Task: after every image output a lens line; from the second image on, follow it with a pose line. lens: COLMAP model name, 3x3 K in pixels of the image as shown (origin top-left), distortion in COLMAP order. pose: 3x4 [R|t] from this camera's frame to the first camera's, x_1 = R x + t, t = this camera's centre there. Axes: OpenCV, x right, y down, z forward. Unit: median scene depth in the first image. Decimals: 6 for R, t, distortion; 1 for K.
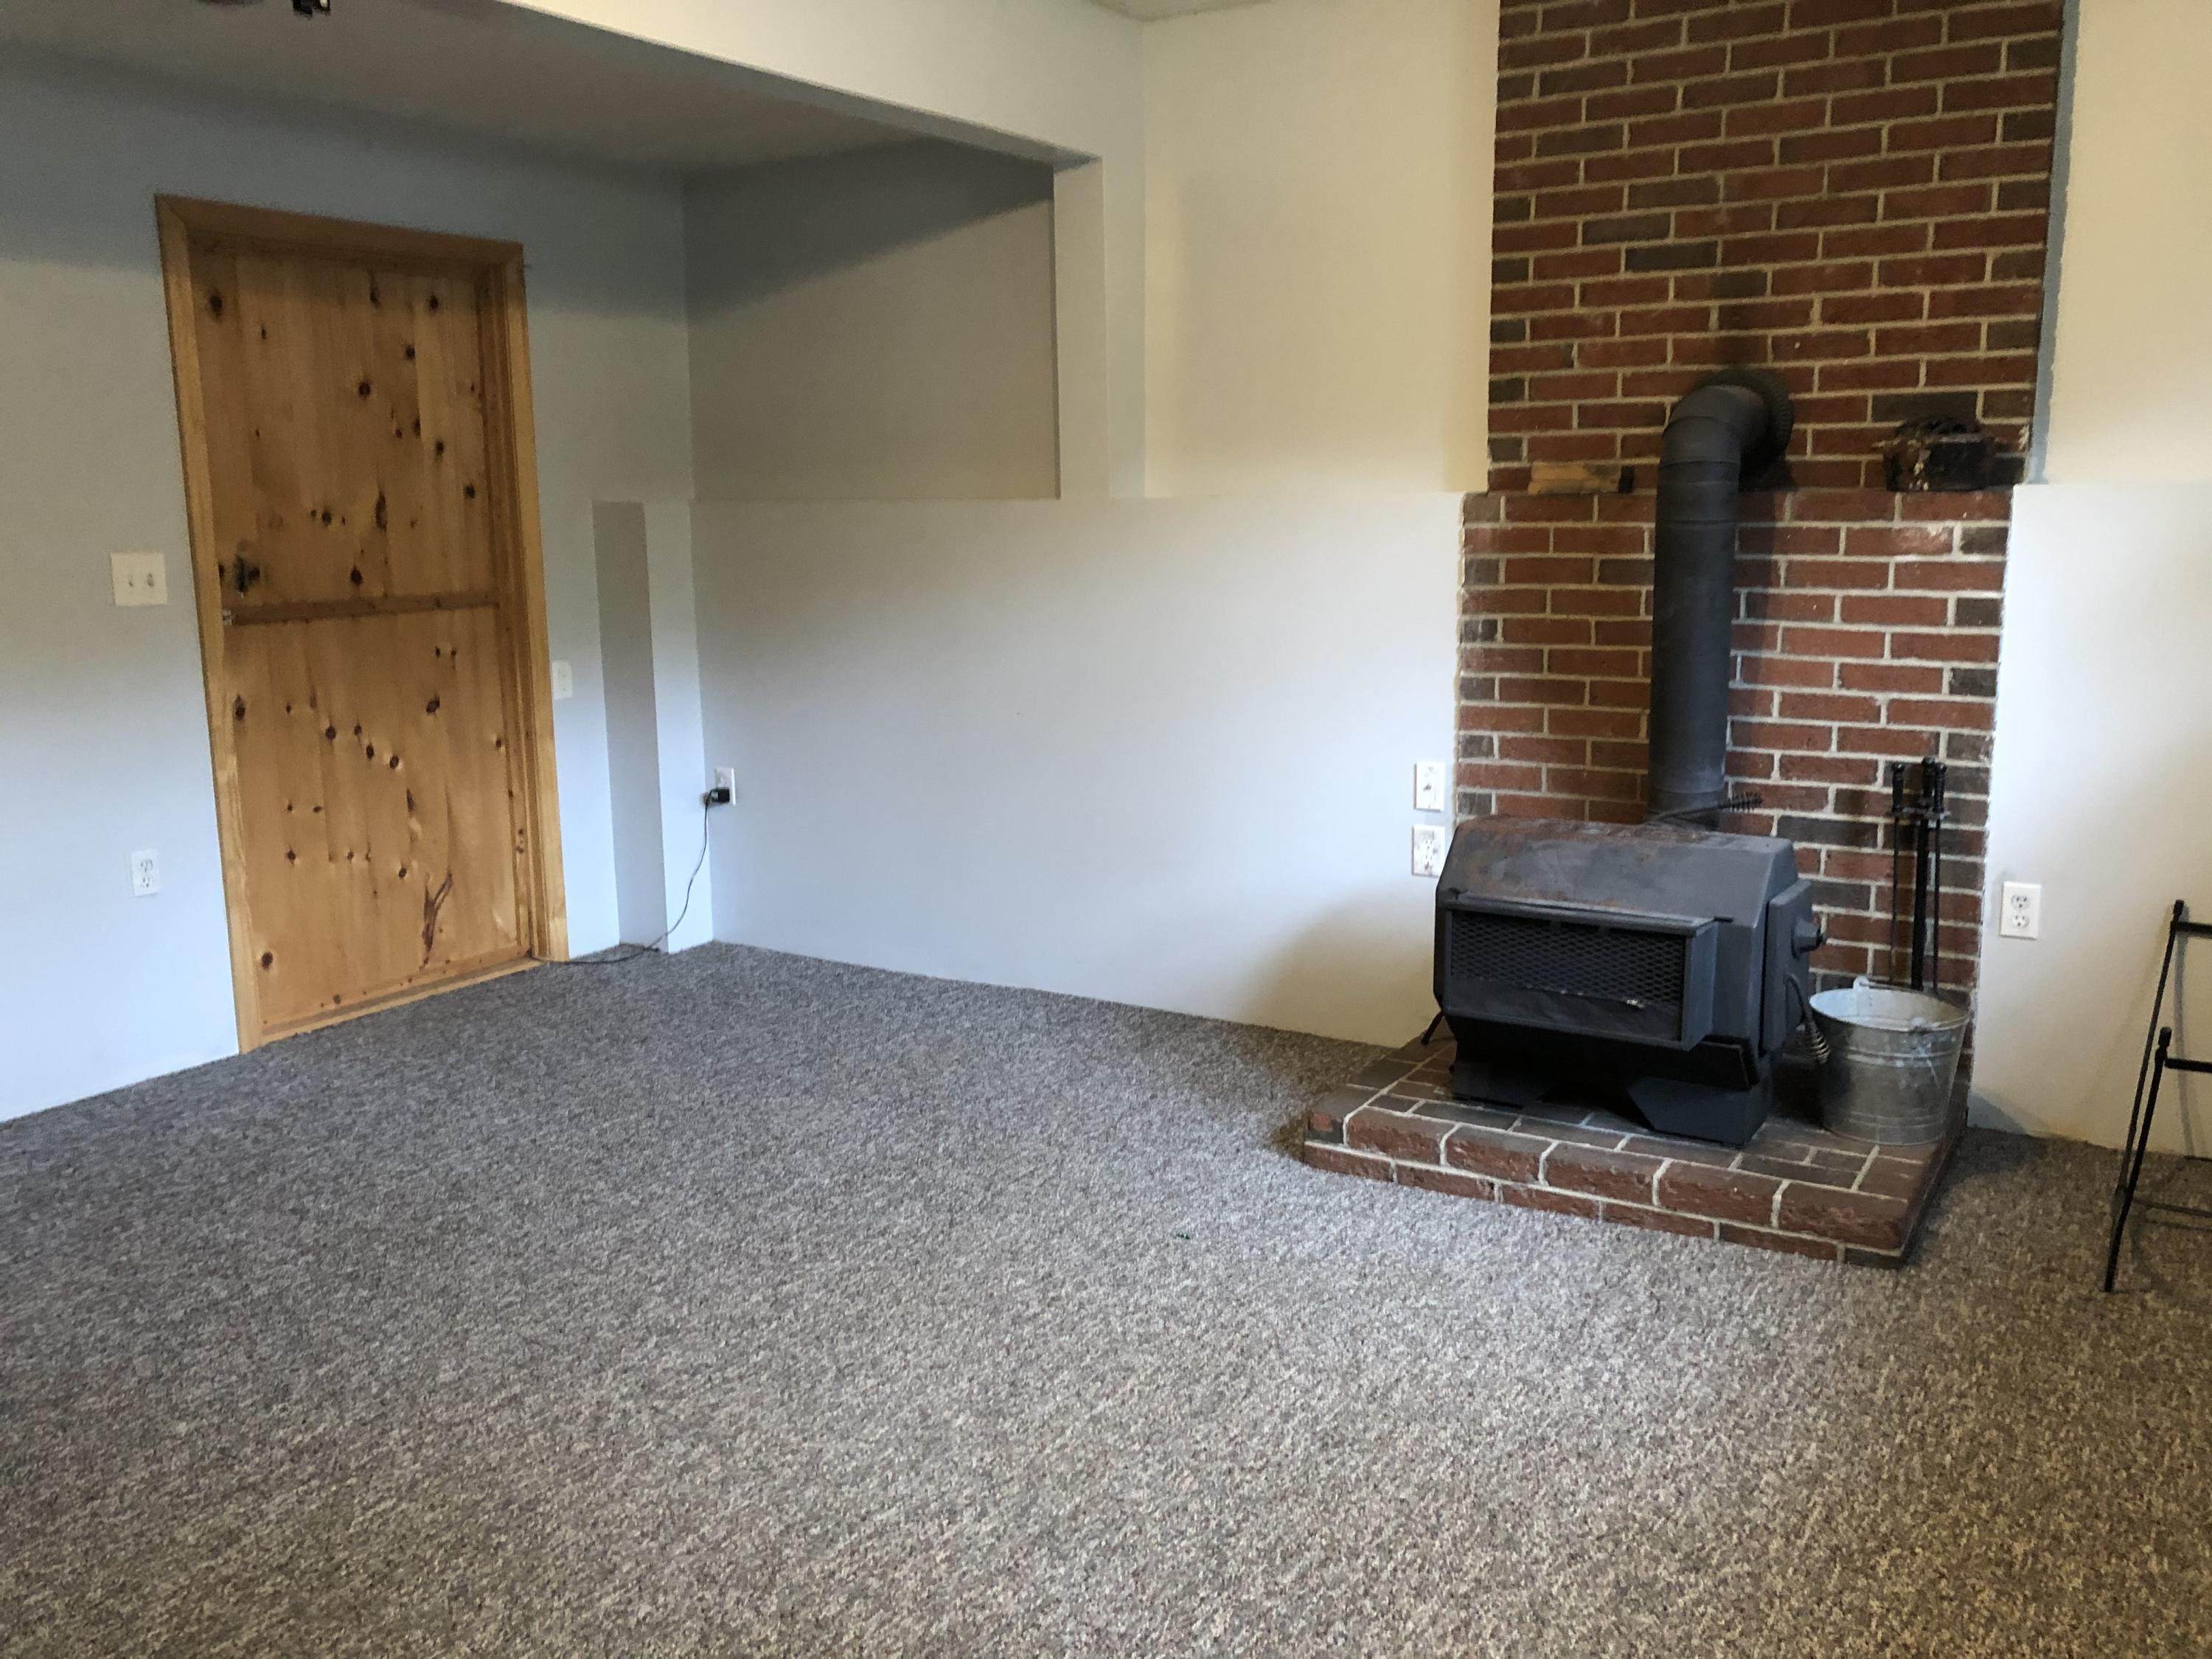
lens RADIAL K [[1841.5, 0, 1106.0], [0, 1841.5, 829.5], [0, 0, 1]] dist [0.009493, 0.010975]
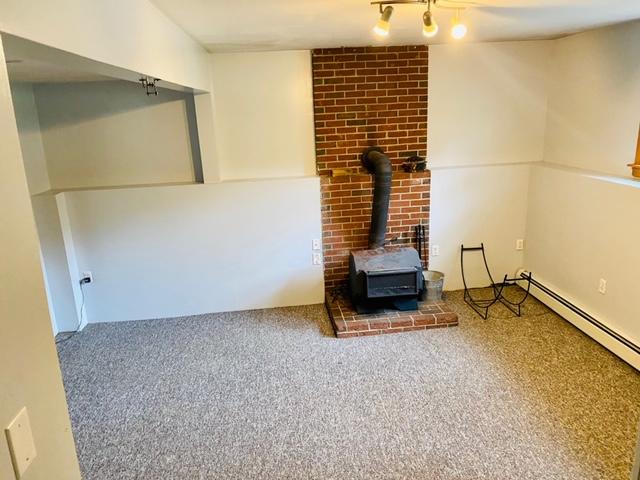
lens RADIAL K [[486.5, 0, 320.2], [0, 486.5, 253.6], [0, 0, 1]] dist [0.048245, -0.002921]
pose [[0.789187, -0.198070, 0.581337, -0.557221], [0.144201, 0.979865, 0.138096, -0.182680], [-0.596984, -0.025154, 0.801859, 0.085825]]
